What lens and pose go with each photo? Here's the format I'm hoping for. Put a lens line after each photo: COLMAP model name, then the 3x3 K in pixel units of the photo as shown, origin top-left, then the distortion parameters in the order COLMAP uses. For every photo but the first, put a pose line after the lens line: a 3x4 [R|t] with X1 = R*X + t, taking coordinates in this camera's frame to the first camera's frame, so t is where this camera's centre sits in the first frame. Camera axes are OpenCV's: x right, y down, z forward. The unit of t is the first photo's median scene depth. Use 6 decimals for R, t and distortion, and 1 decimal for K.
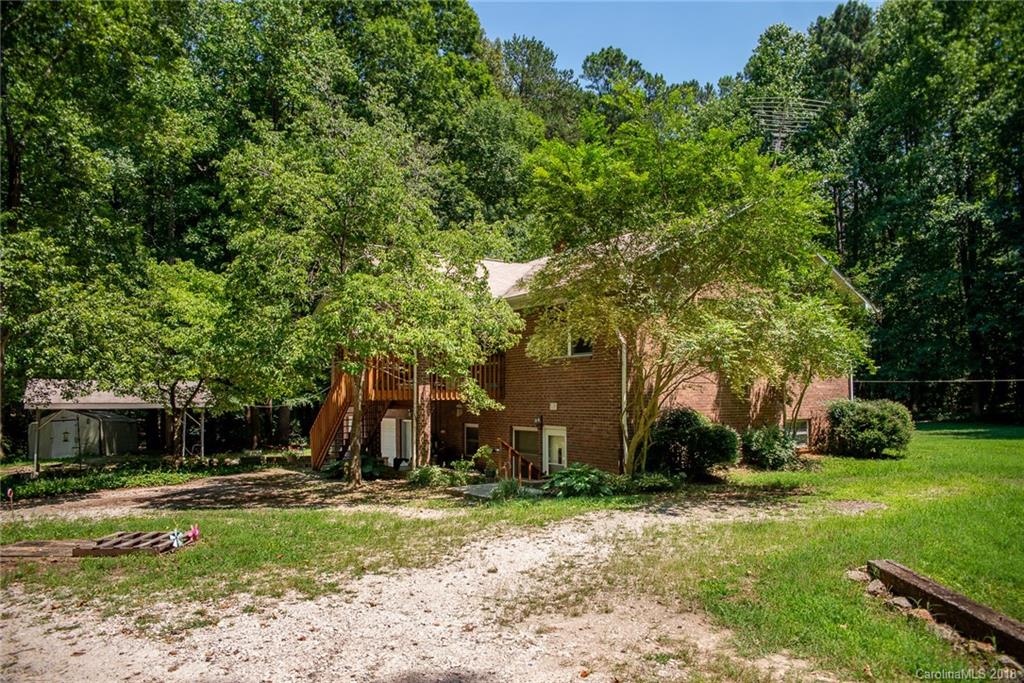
lens RADIAL K [[751.4, 0, 512.0], [0, 751.4, 341.5], [0, 0, 1]] dist [-0.104872, 0.105384]
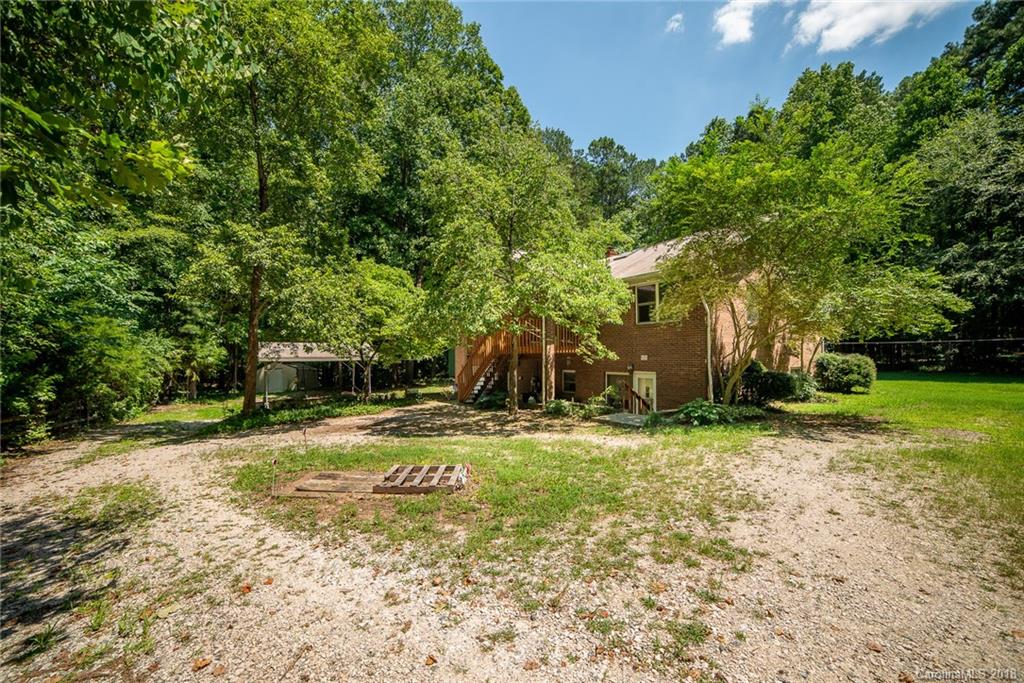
lens RADIAL K [[436.7, 0, 512.0], [0, 436.7, 341.5], [0, 0, 1]] dist [-0.069031, 0.000261]
pose [[0.999938, -0.000682, -0.011156, -0.196956], [0.001145, 0.999138, 0.041504, 0.022601], [0.011118, -0.041515, 0.999076, 0.191774]]
